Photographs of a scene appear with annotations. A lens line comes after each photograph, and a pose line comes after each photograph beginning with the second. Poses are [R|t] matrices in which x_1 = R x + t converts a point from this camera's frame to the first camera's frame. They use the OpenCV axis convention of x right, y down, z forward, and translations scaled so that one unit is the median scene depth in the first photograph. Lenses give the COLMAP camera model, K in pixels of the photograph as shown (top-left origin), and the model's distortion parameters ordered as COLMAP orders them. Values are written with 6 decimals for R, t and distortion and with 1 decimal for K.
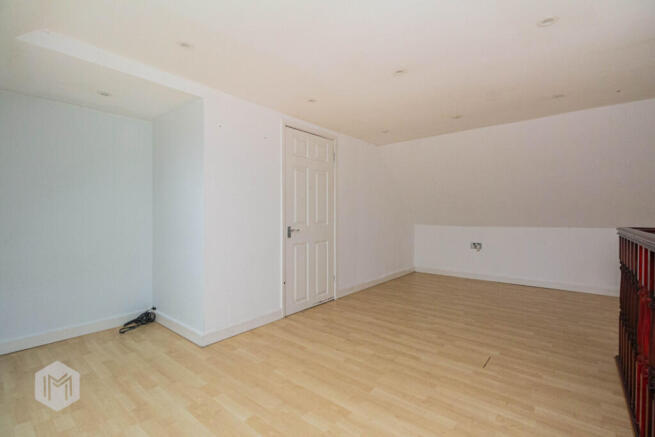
lens RADIAL K [[302.7, 0, 326.3], [0, 302.7, 217.0], [0, 0, 1]] dist [-0.003385, -0.000750]
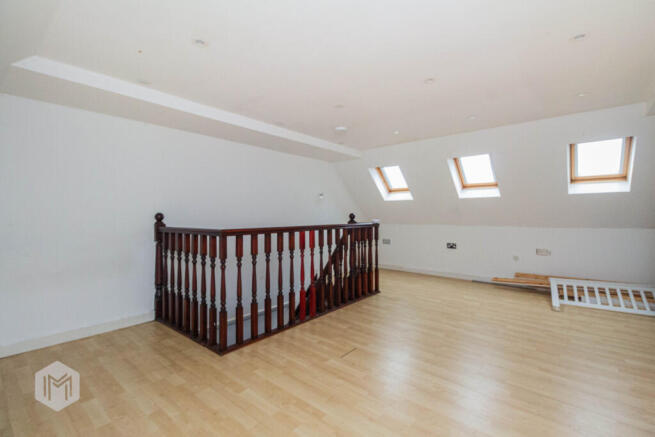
lens RADIAL K [[302.7, 0, 328.6], [0, 302.7, 217.0], [0, 0, 1]] dist [-0.003385, -0.000750]
pose [[-0.999709, -0.011106, -0.021401, 0.718610], [-0.011336, 0.999879, 0.010682, -0.008729], [0.021280, 0.010921, -0.999714, 2.308049]]
